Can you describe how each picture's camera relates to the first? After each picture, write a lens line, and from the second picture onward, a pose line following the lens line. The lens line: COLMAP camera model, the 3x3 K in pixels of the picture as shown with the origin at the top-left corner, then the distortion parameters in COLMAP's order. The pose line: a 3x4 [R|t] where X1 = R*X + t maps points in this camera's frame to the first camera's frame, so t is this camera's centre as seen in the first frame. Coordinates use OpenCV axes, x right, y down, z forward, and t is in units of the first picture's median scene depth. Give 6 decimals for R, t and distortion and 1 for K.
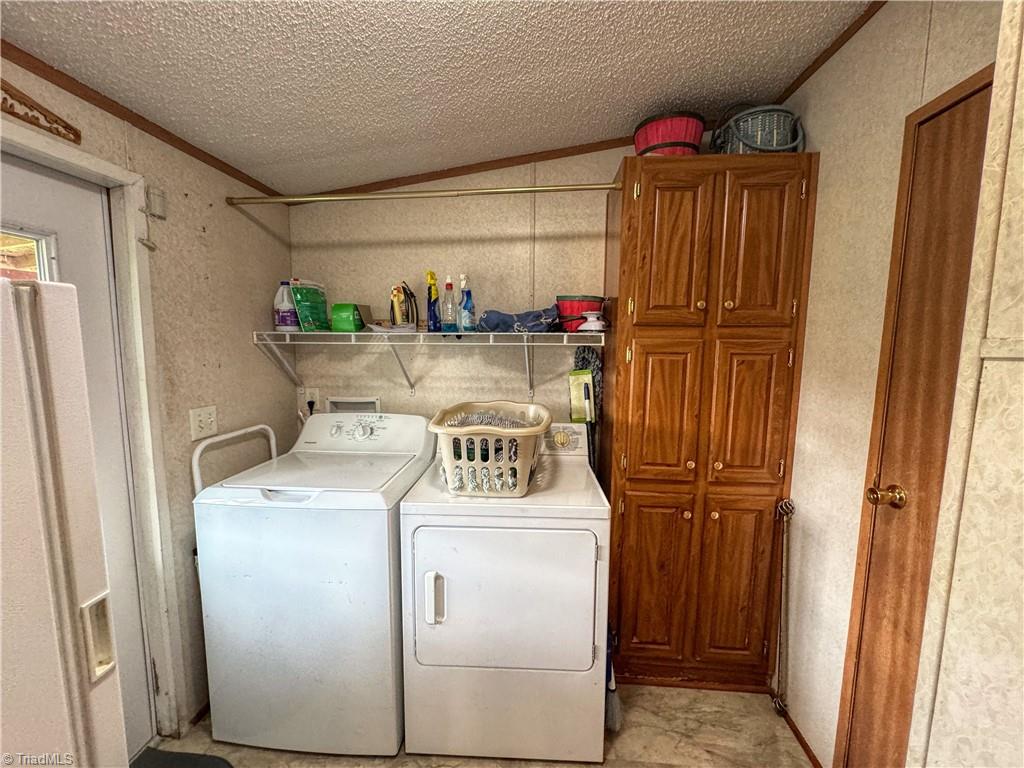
lens RADIAL K [[409.6, 0, 511.3], [0, 409.6, 385.2], [0, 0, 1]] dist [-0.002463, 0.000048]
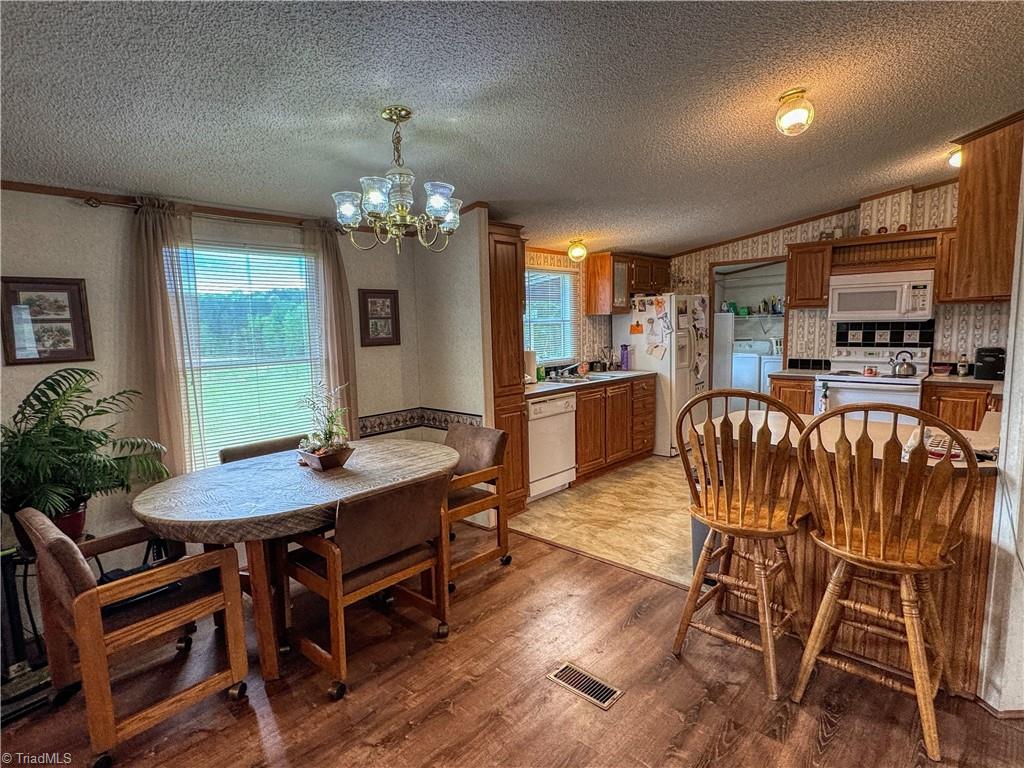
lens RADIAL K [[540.8, 0, 510.1], [0, 540.8, 386.0], [0, 0, 1]] dist [-0.002421, 0.001311]
pose [[0.784521, 0.042453, -0.618648, 0.807489], [-0.035497, 0.999092, 0.023546, 0.388677], [0.619086, 0.003488, 0.785316, -3.481795]]
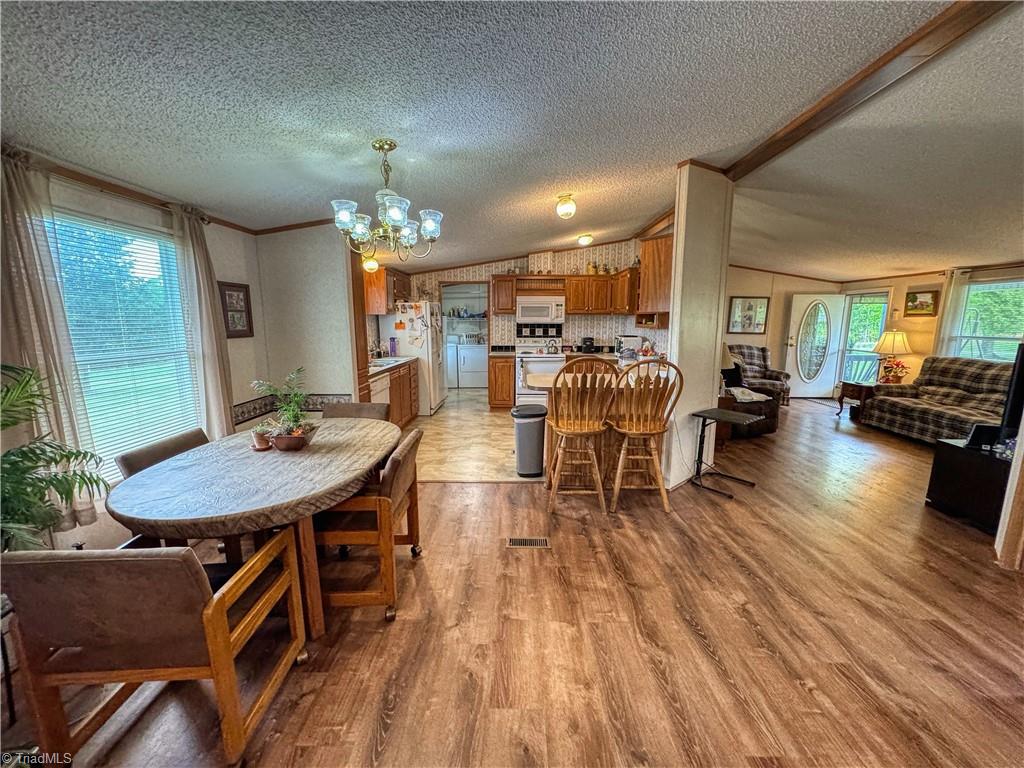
lens RADIAL K [[409.6, 0, 512.9], [0, 409.6, 384.7], [0, 0, 1]] dist [-0.002463, 0.000048]
pose [[0.997603, -0.021333, 0.065827, 0.109888], [0.018143, 0.998649, 0.048684, 0.428066], [-0.066777, -0.047373, 0.996643, -3.864448]]
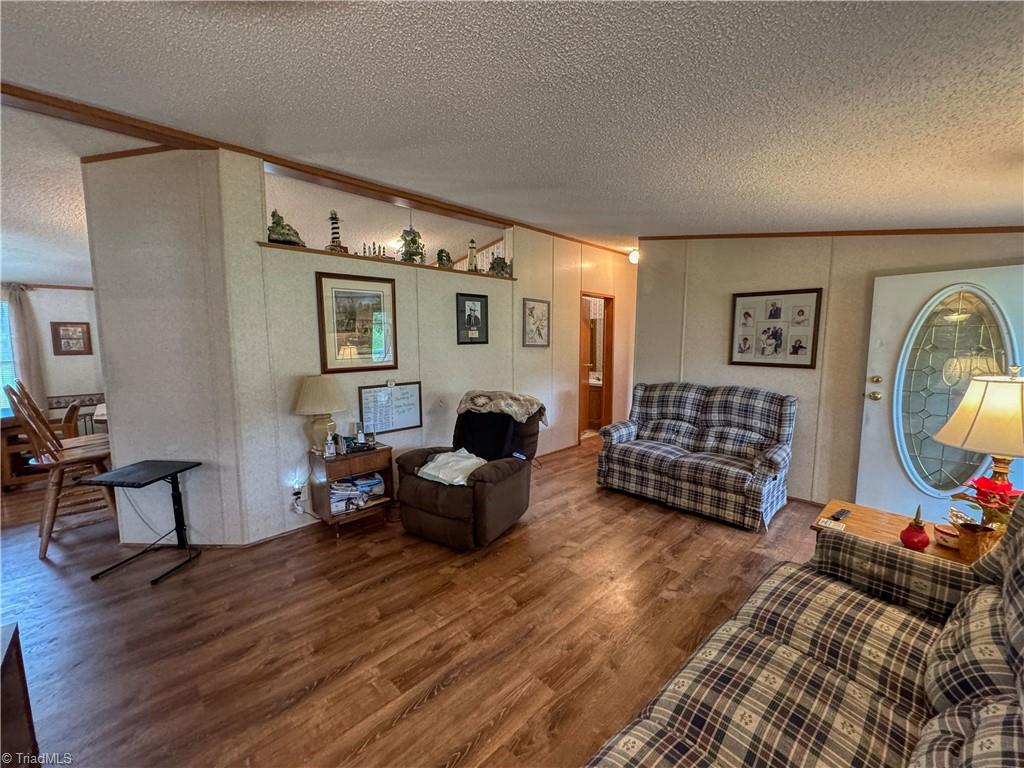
lens RADIAL K [[409.6, 0, 514.0], [0, 409.6, 384.0], [0, 0, 1]] dist [-0.002463, 0.000048]
pose [[0.755101, 0.050352, -0.653672, 3.054401], [-0.055517, 0.998376, 0.012772, 0.296405], [0.653253, 0.026646, 0.756670, -2.300891]]
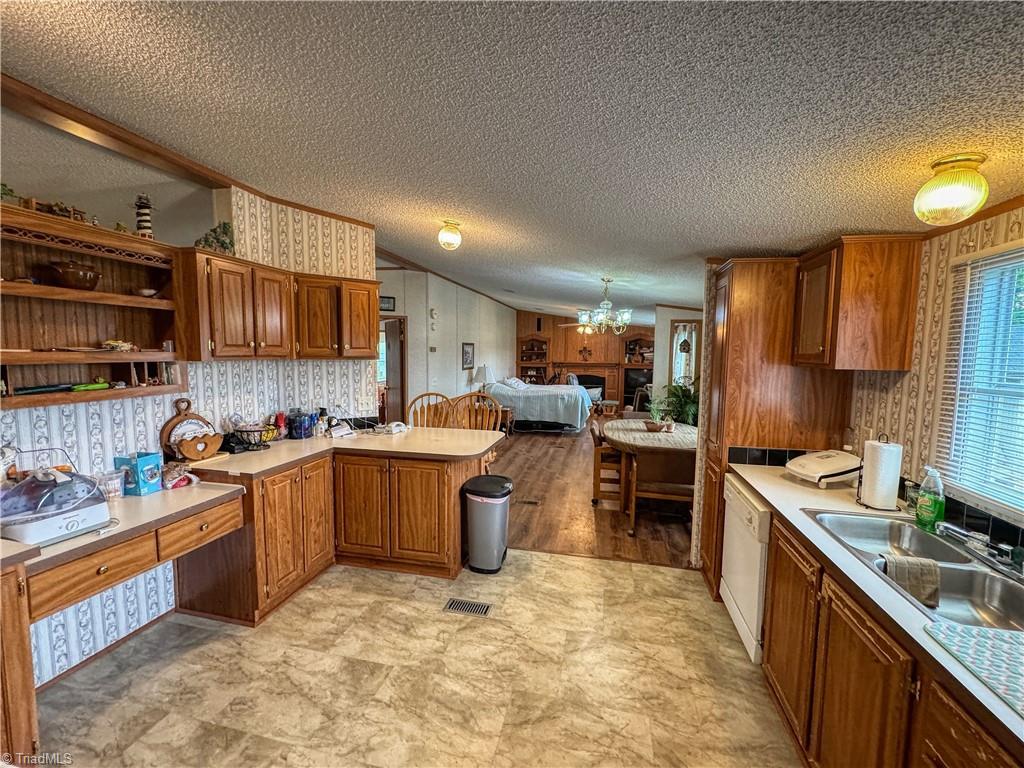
lens RADIAL K [[409.6, 0, 513.0], [0, 409.6, 383.1], [0, 0, 1]] dist [-0.002463, 0.000048]
pose [[-0.988878, -0.032296, 0.145181, 0.012492], [-0.004667, 0.982396, 0.186751, -0.034390], [-0.148657, 0.183997, -0.971621, -0.376806]]
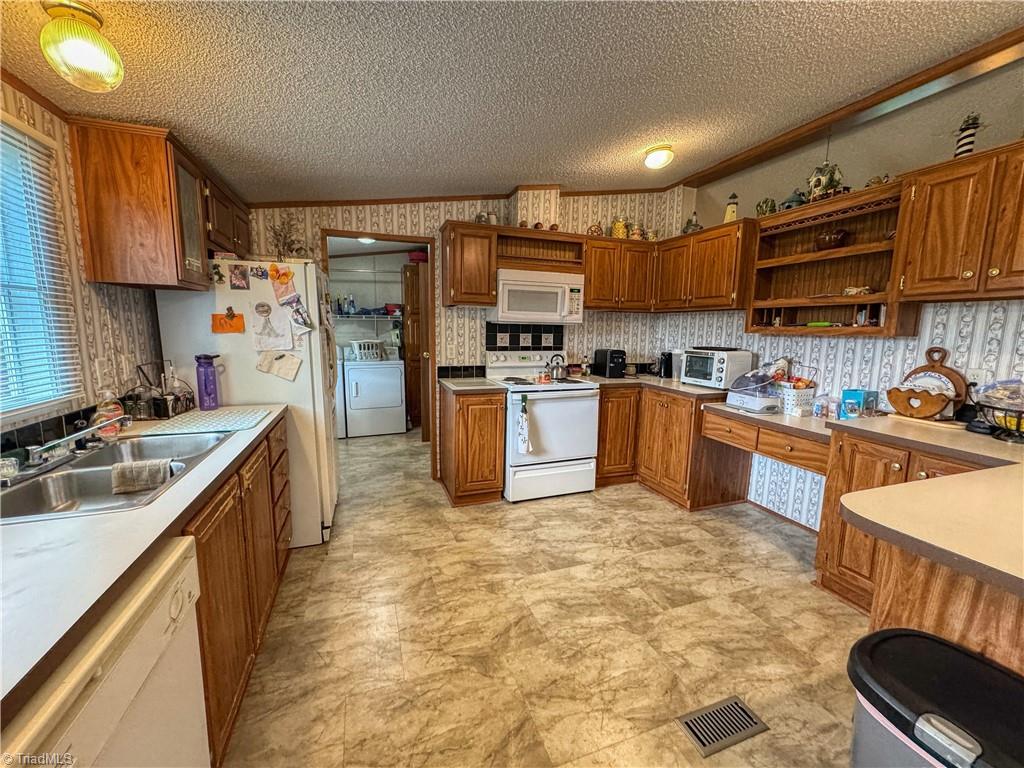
lens RADIAL K [[409.6, 0, 511.7], [0, 409.6, 384.9], [0, 0, 1]] dist [-0.002463, 0.000048]
pose [[0.910030, -0.055631, 0.410792, -0.296485], [0.040667, 0.998155, 0.045085, 0.267458], [-0.412542, -0.024323, 0.910614, -2.025767]]
